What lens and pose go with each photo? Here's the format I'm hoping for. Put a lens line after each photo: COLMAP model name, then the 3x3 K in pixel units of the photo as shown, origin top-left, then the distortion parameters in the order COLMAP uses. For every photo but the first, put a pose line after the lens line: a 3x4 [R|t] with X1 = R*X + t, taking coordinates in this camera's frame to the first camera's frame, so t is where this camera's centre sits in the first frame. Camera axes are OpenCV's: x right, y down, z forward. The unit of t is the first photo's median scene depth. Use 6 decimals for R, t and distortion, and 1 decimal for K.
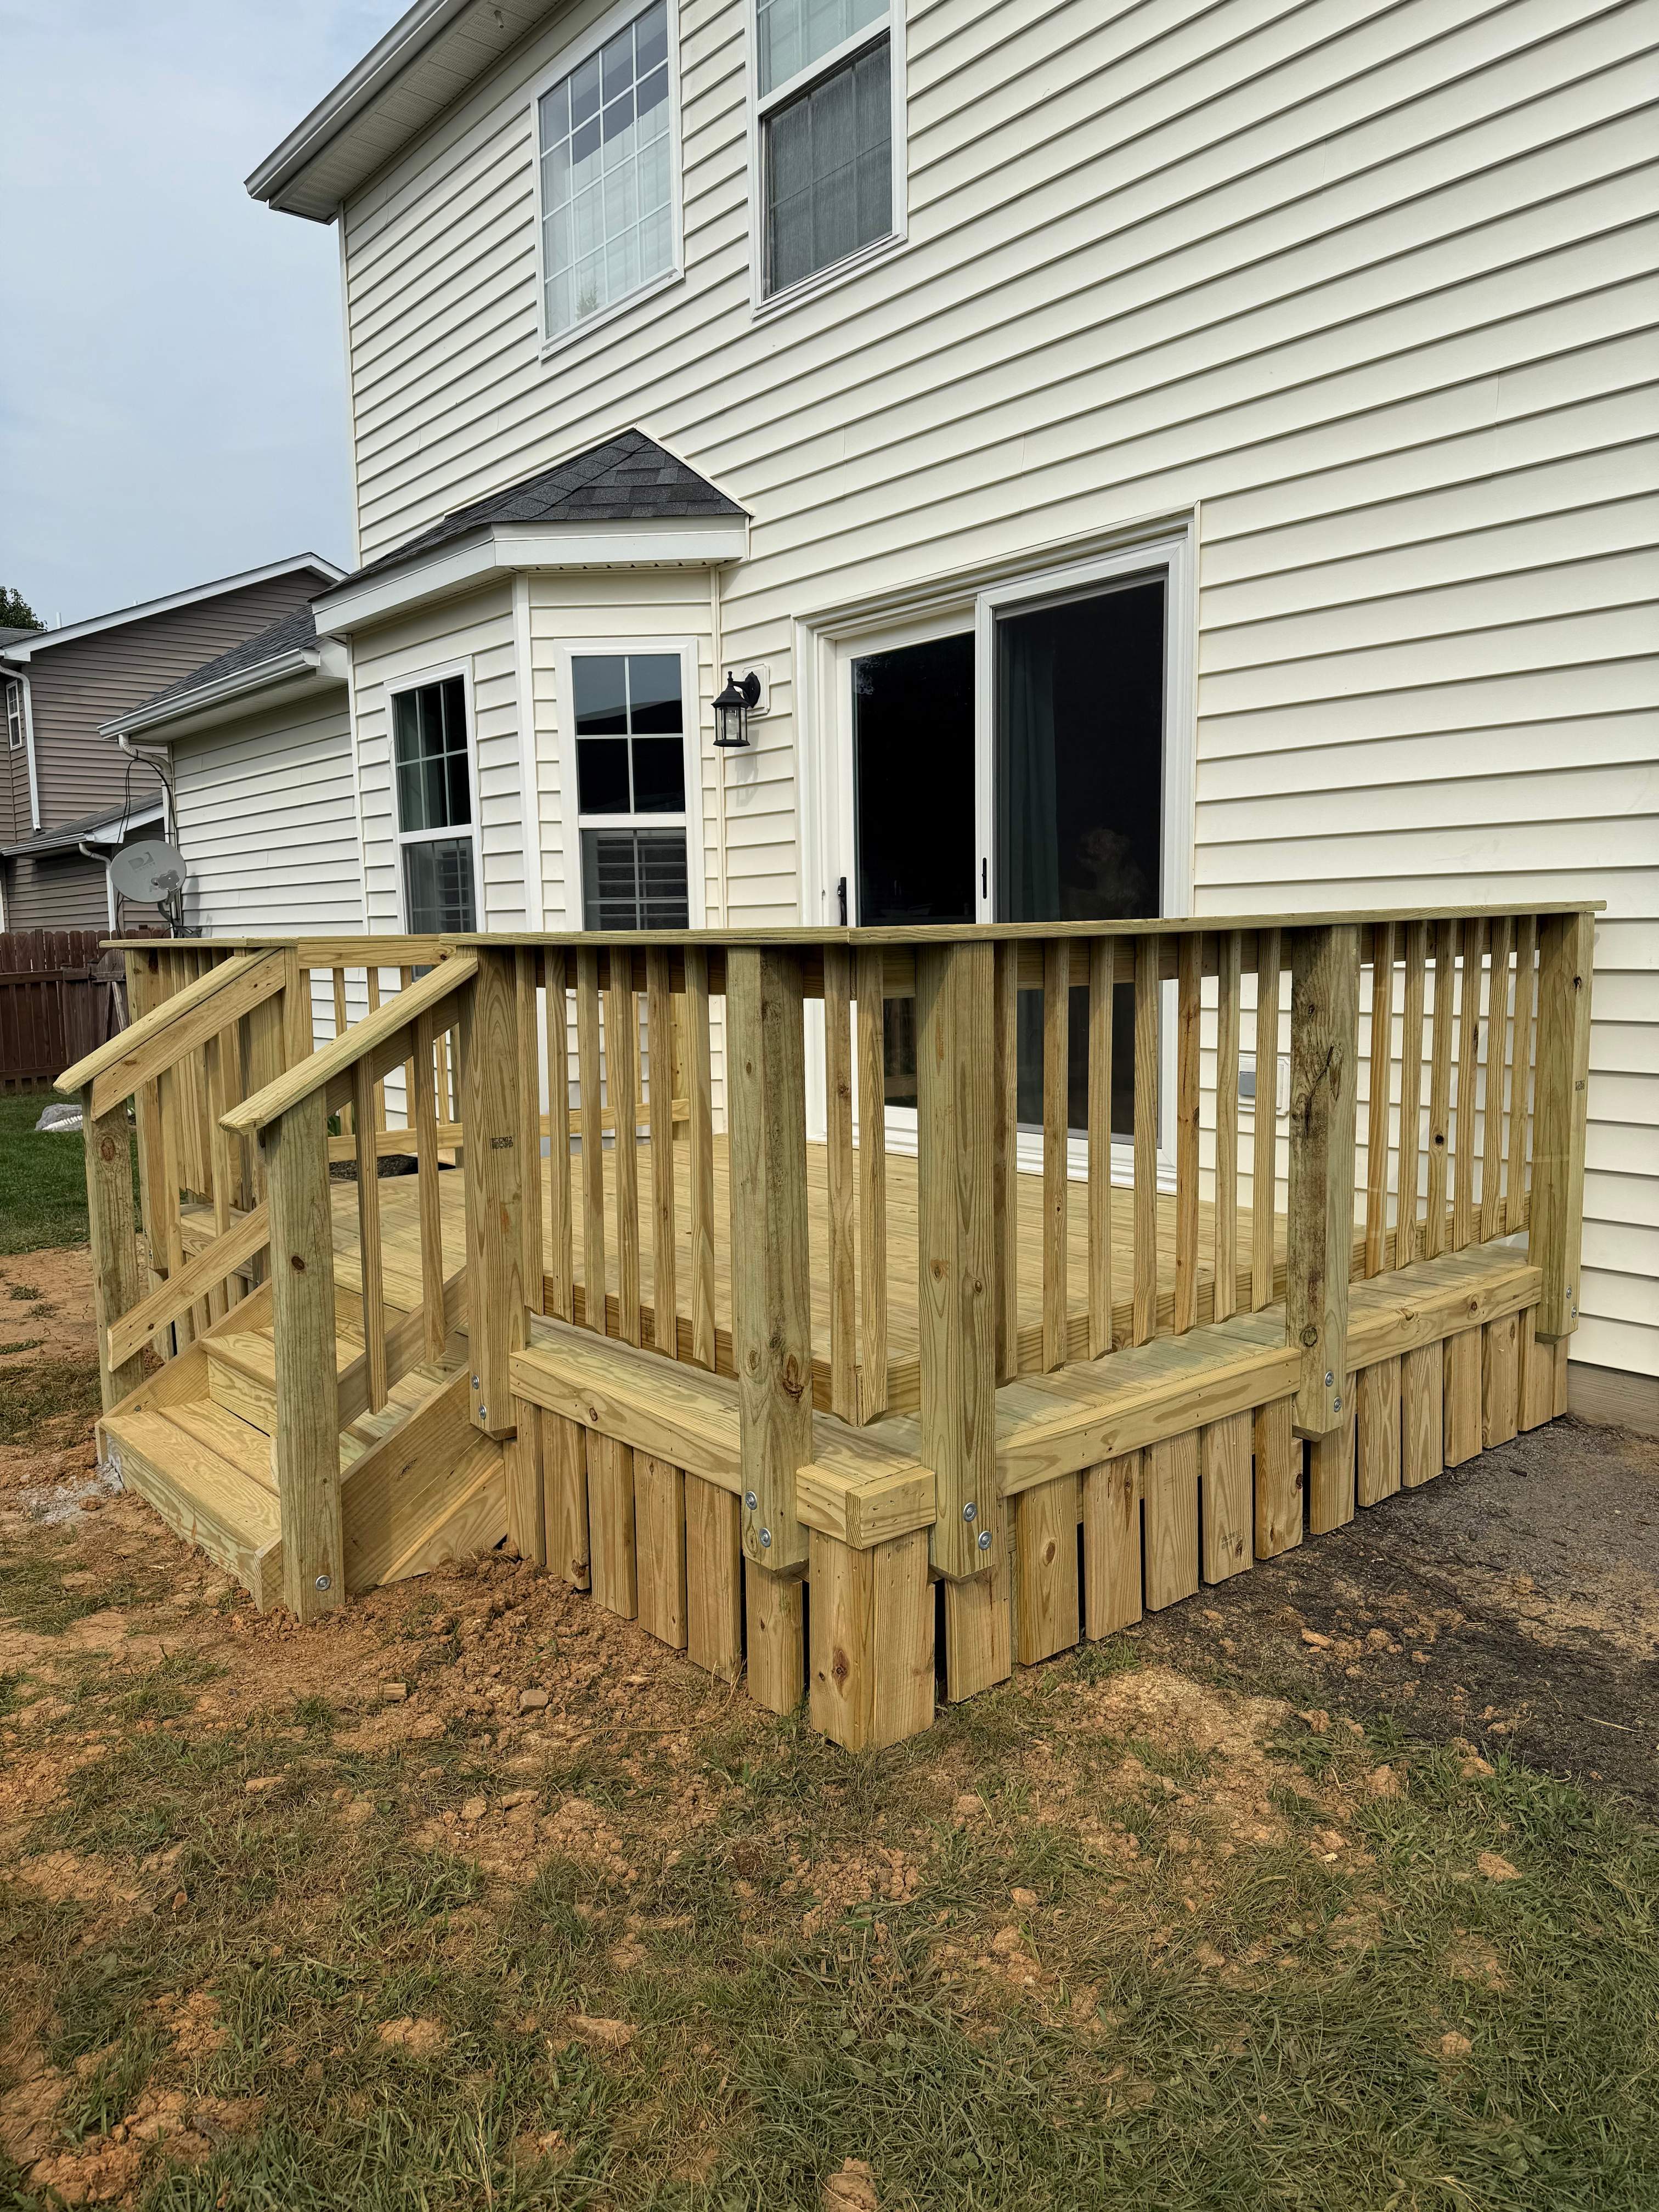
lens RADIAL K [[1537.3, 0, 836.2], [0, 1537.3, 1116.2], [0, 0, 1]] dist [0.036380, -0.048167]
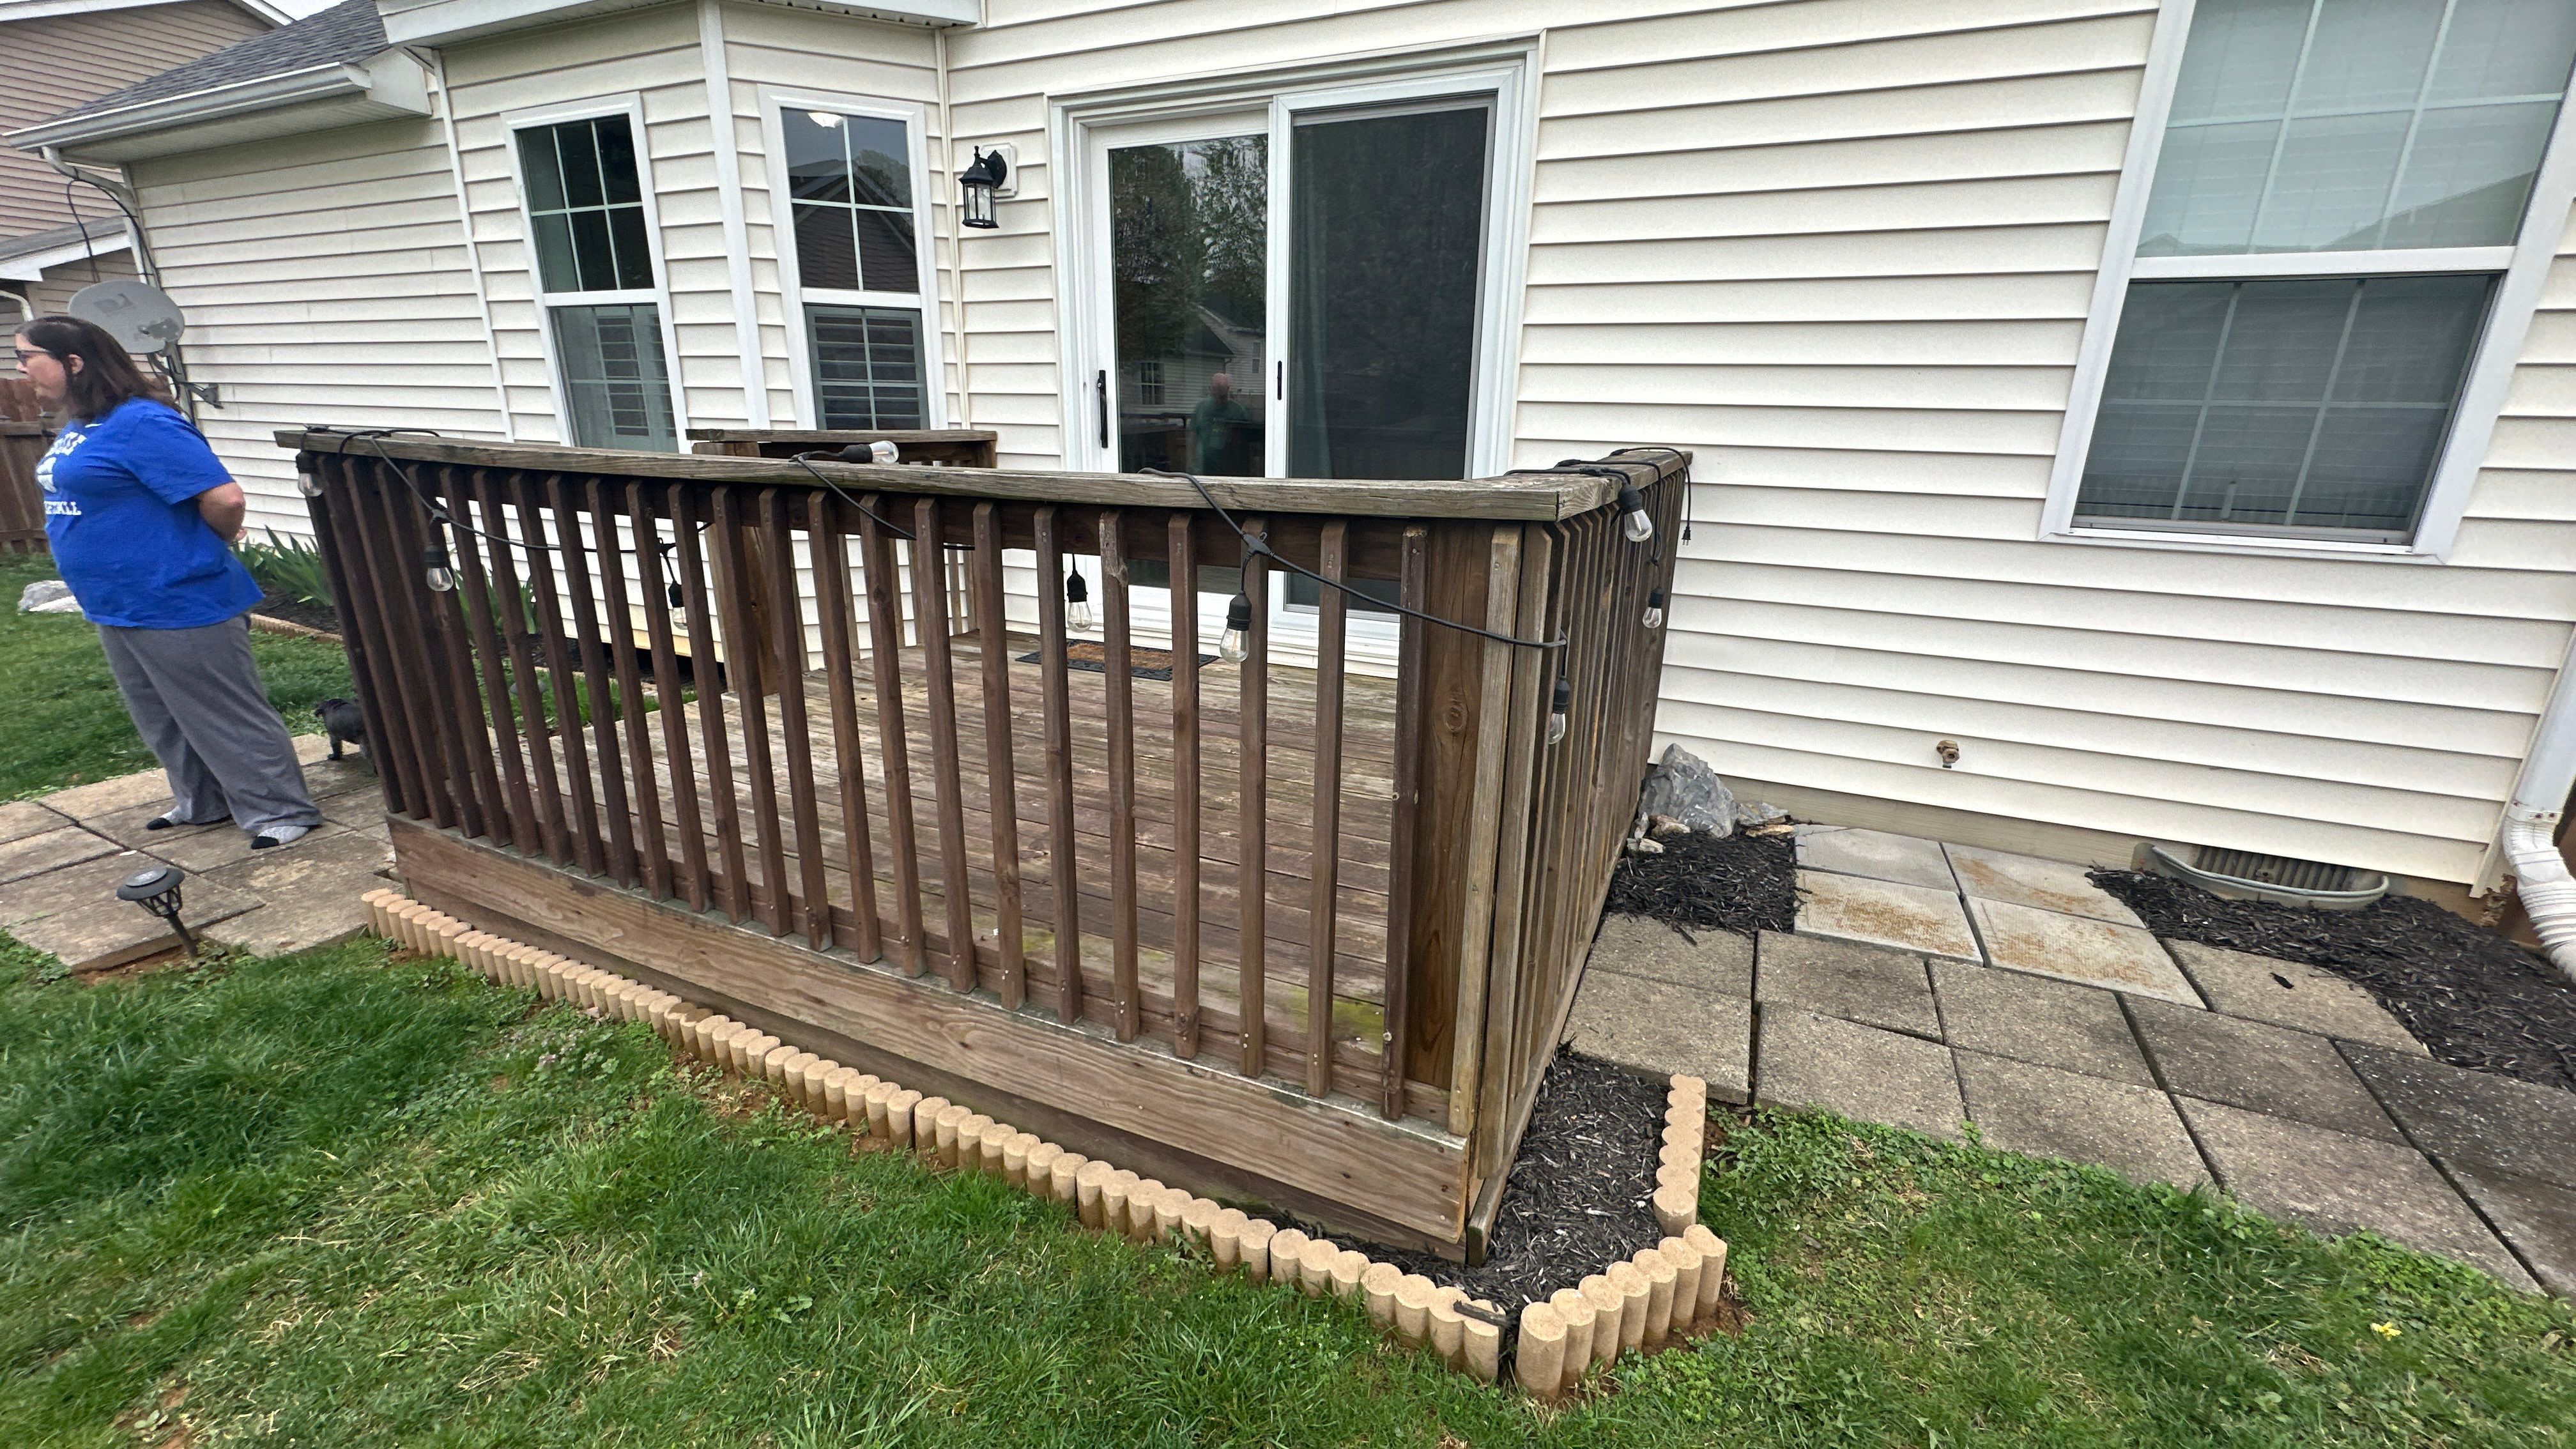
lens RADIAL K [[1022.9, 0, 1283.6], [0, 1022.9, 723.0], [0, 0, 1]] dist [-0.008605, 0.001607]
pose [[0.902505, -0.094474, 0.420189, -0.189816], [0.016612, 0.982554, 0.185233, -0.042314], [-0.430358, -0.160194, 0.888330, 0.264898]]
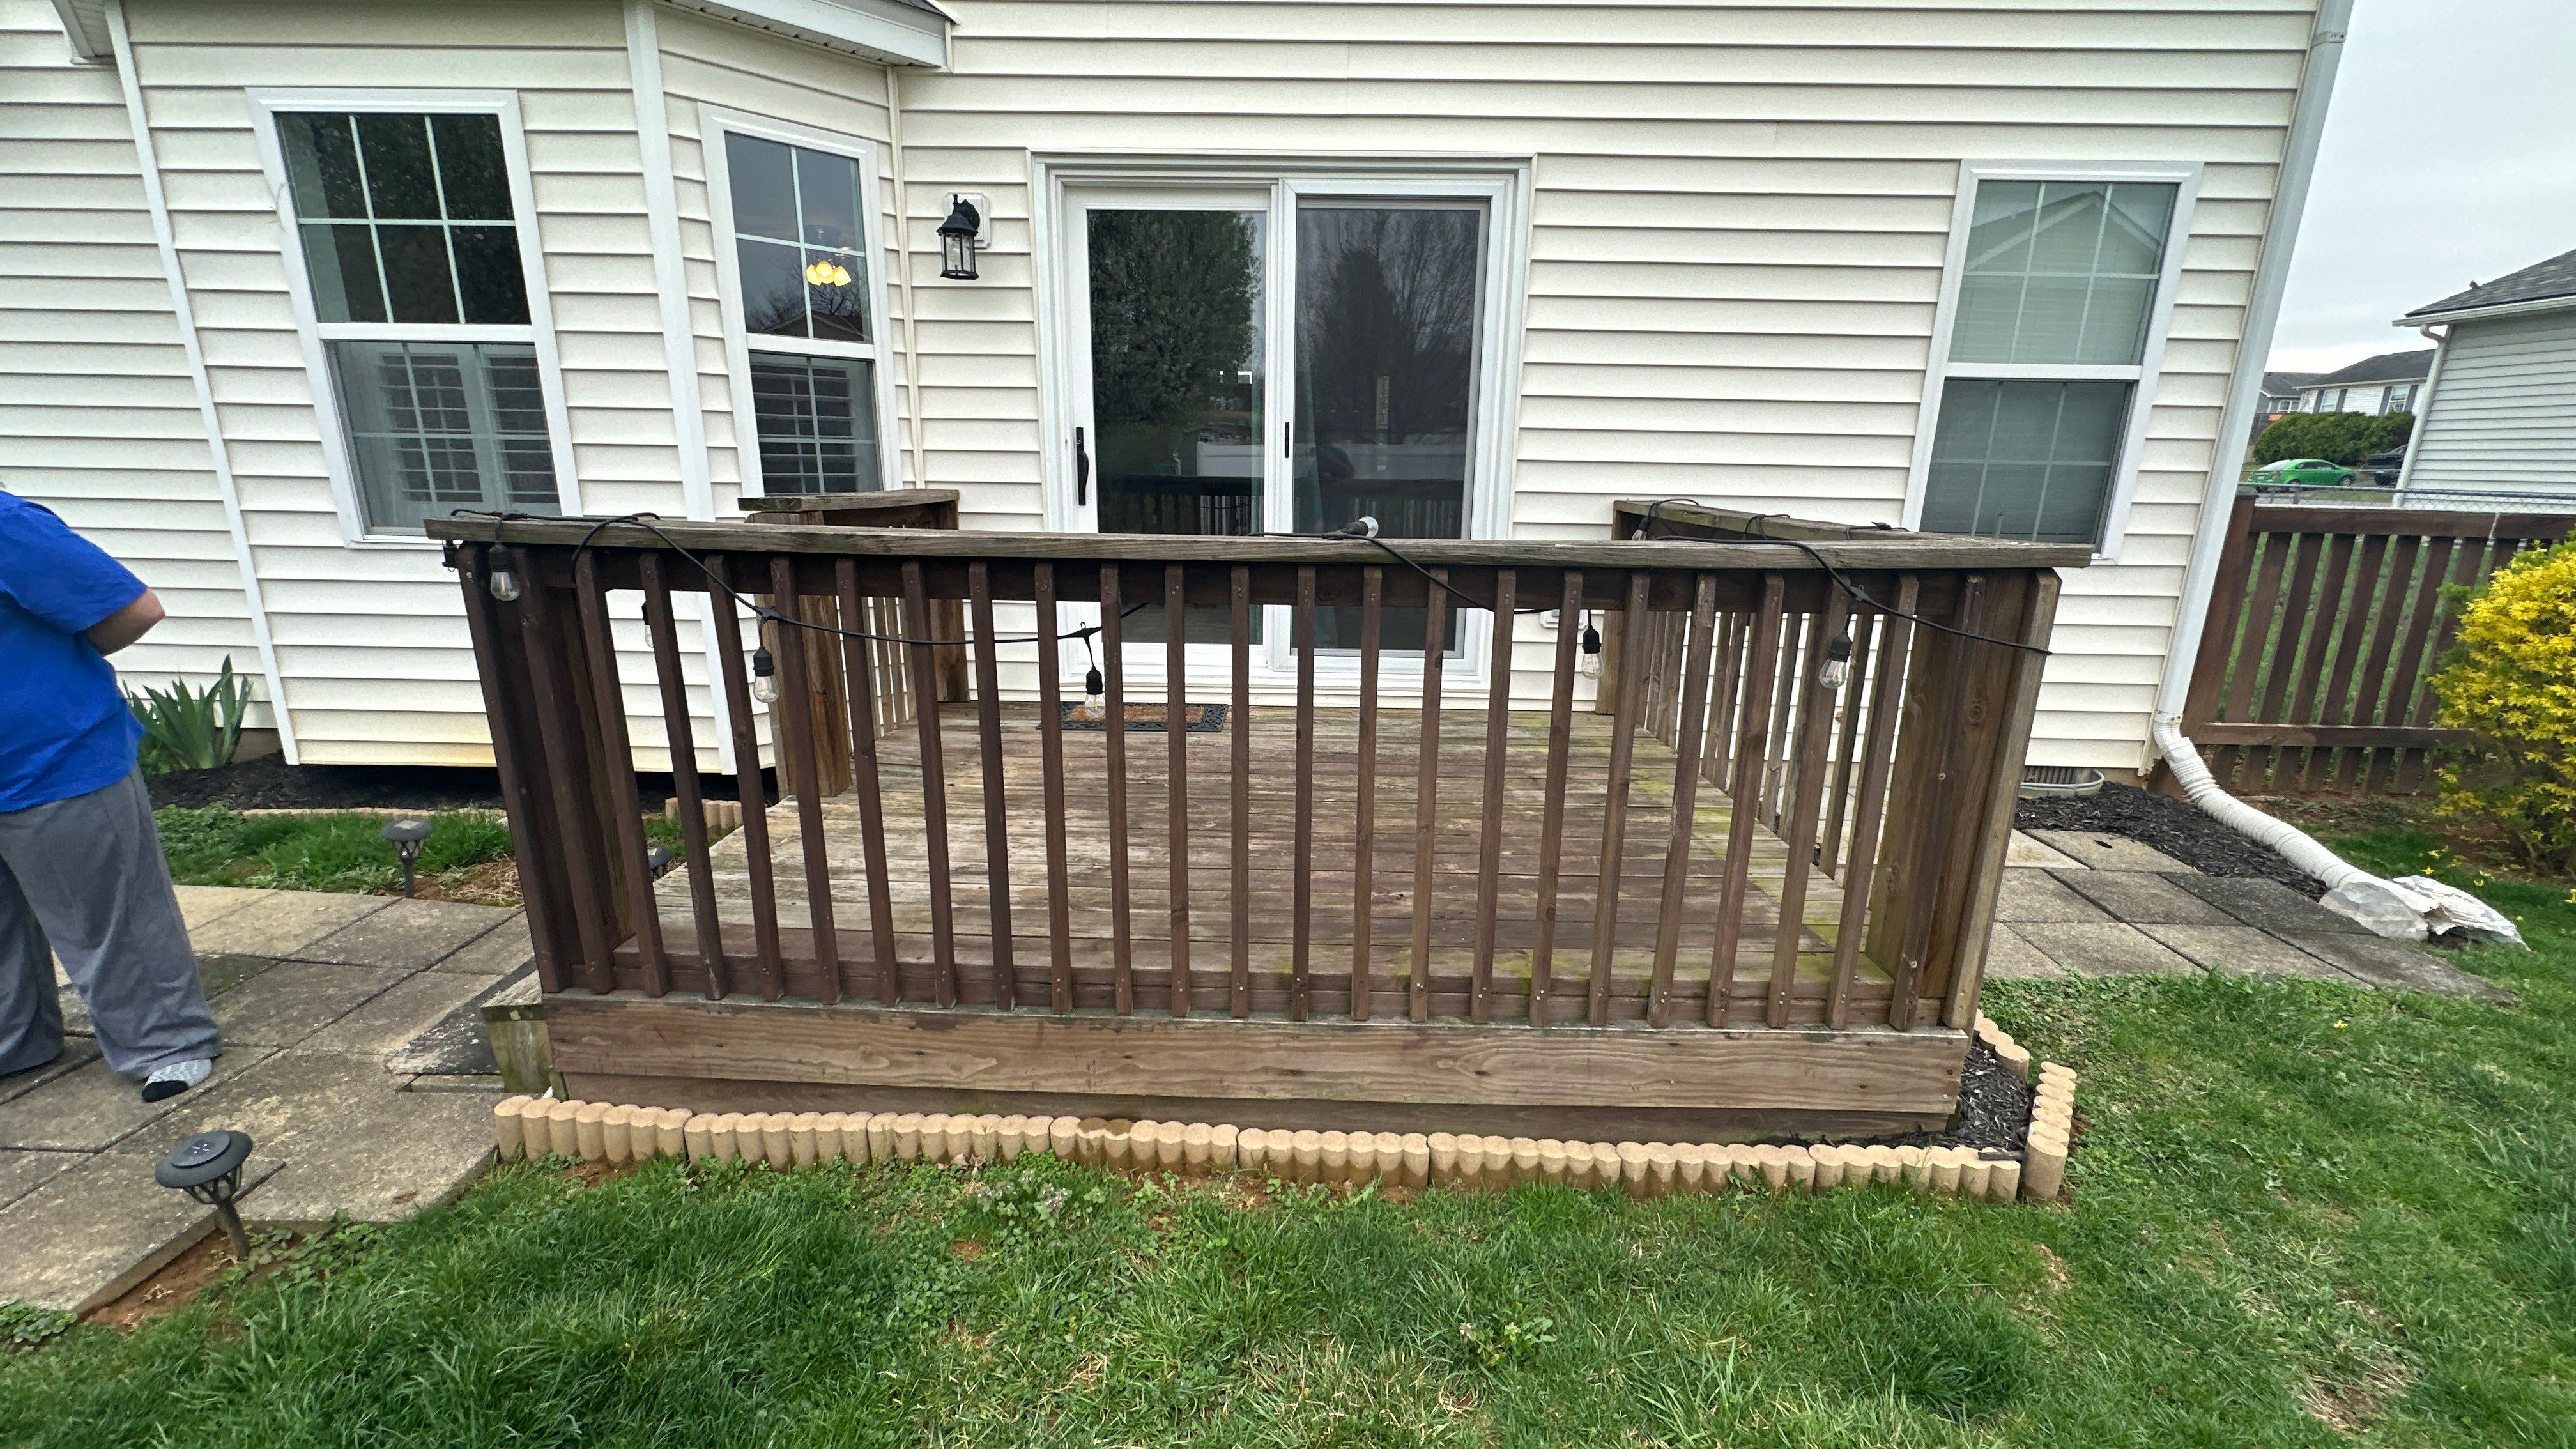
lens RADIAL K [[1022.9, 0, 1291.1], [0, 1022.9, 721.0], [0, 0, 1]] dist [-0.008605, 0.001607]
pose [[0.660489, -0.161285, 0.733309, -0.416409], [0.059963, 0.984868, 0.162605, -0.059871], [-0.748438, -0.063427, 0.660165, 0.398335]]
